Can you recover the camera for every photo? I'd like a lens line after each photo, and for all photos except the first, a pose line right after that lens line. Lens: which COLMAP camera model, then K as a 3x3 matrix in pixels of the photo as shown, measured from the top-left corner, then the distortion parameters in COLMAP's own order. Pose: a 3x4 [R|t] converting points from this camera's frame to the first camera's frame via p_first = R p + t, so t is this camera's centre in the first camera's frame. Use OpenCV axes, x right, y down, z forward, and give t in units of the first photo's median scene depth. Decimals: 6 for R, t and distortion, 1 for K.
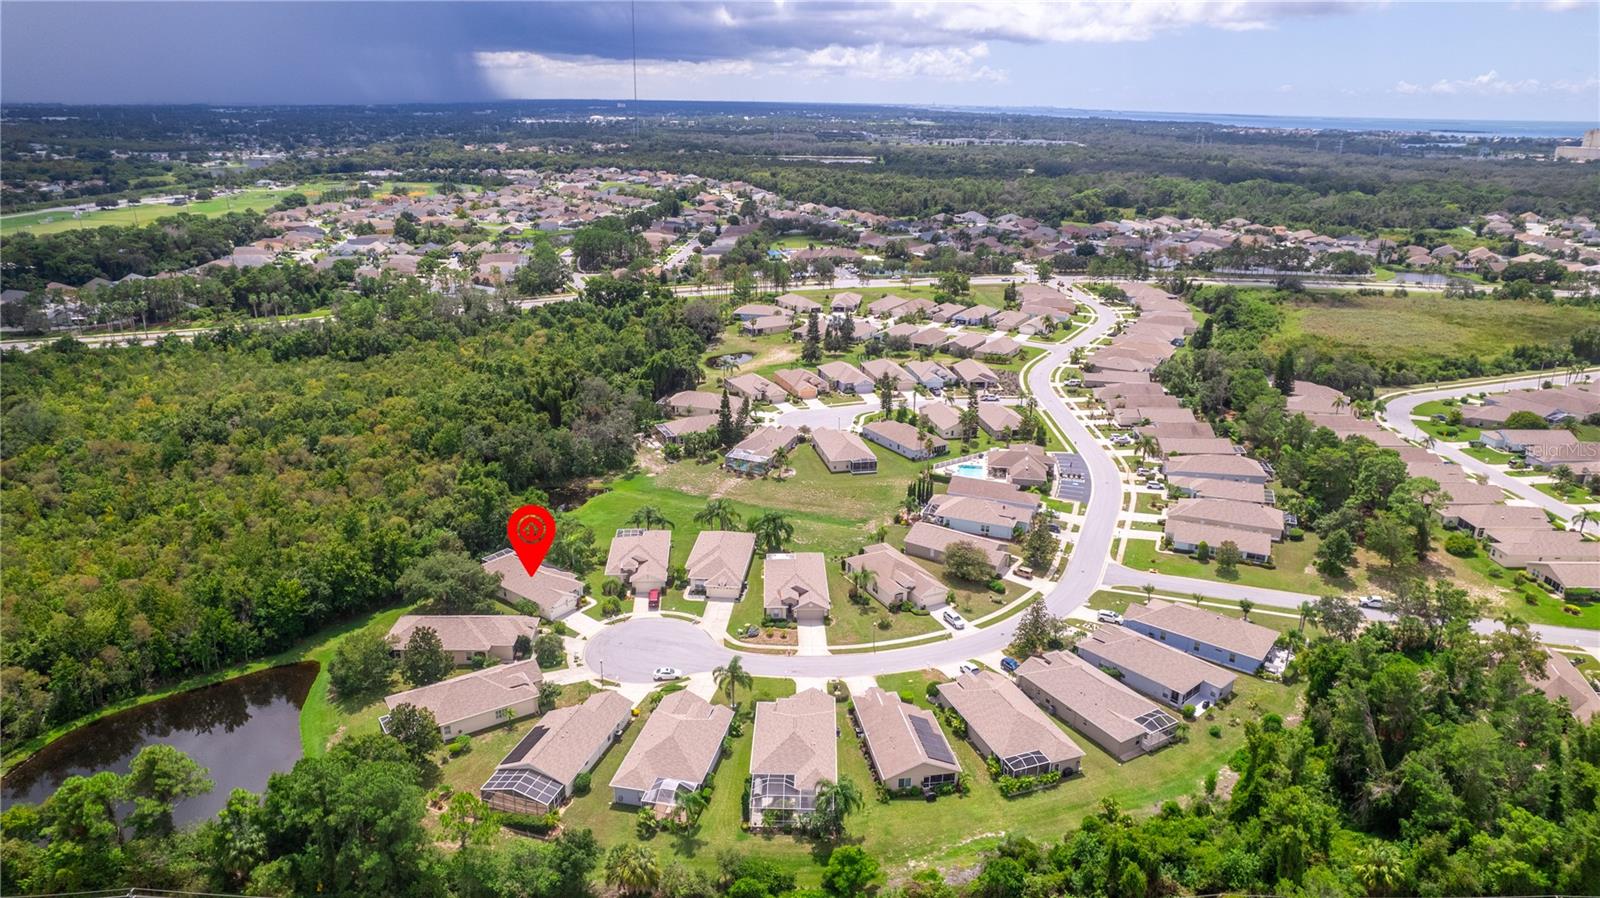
lens RADIAL K [[1024.6, 0, 806.5], [0, 1024.6, 456.9], [0, 0, 1]] dist [-0.050575, 0.035348]
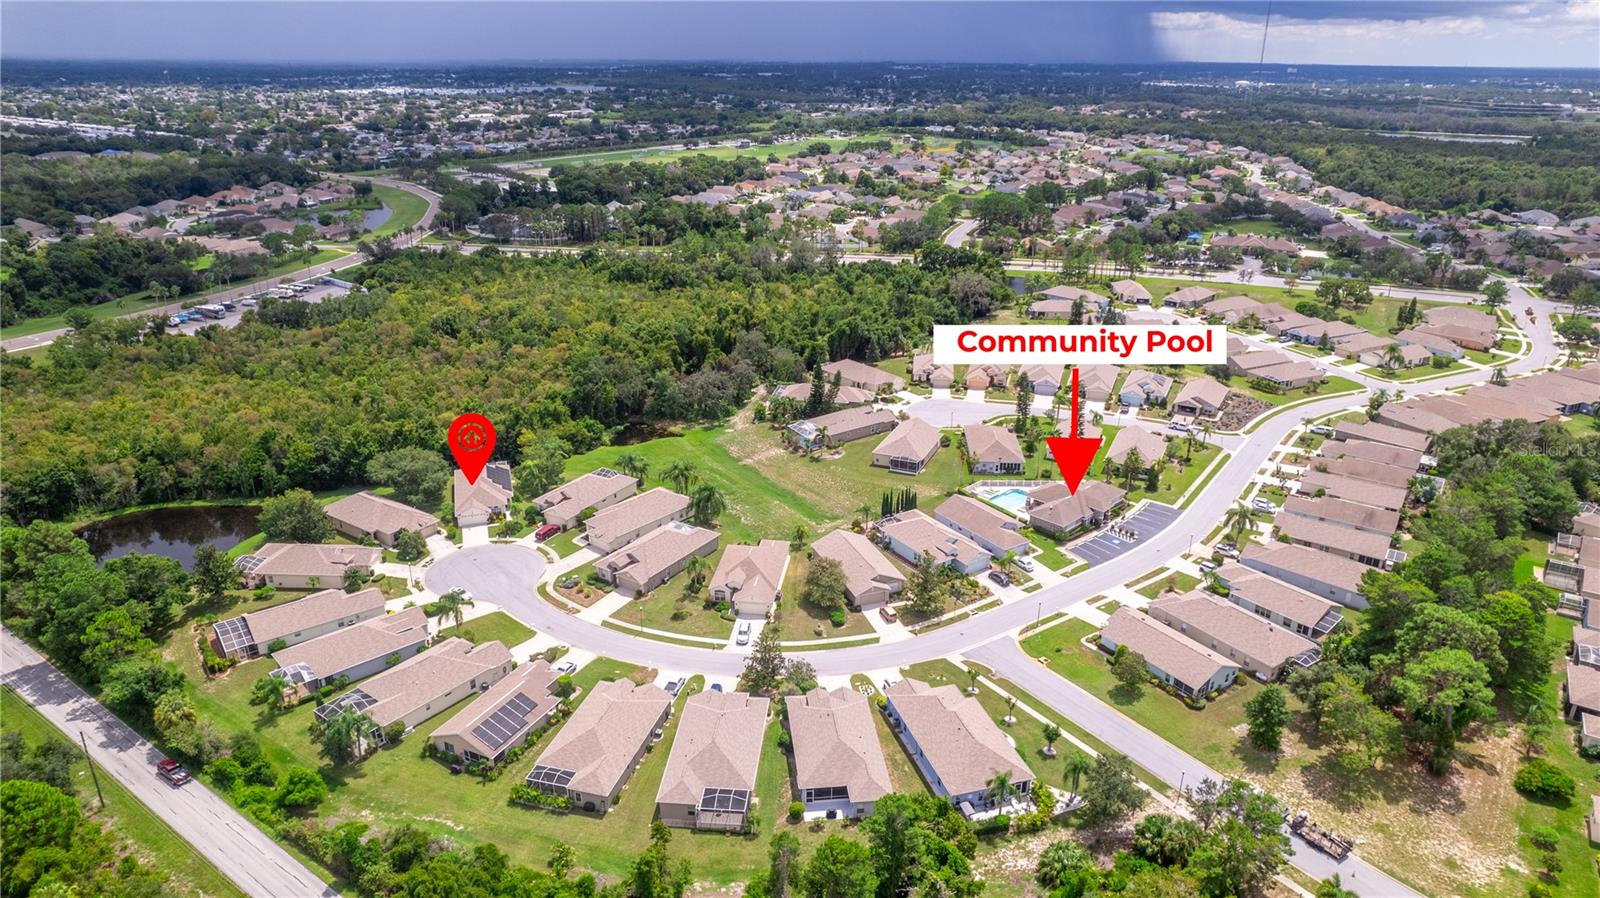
lens RADIAL K [[1024.6, 0, 803.1], [0, 1024.6, 438.4], [0, 0, 1]] dist [-0.050575, 0.035348]
pose [[0.818996, 0.197914, -0.538587, 0.336030], [-0.188340, 0.979351, 0.073485, -0.046269], [0.542009, 0.041253, 0.839359, 0.131974]]
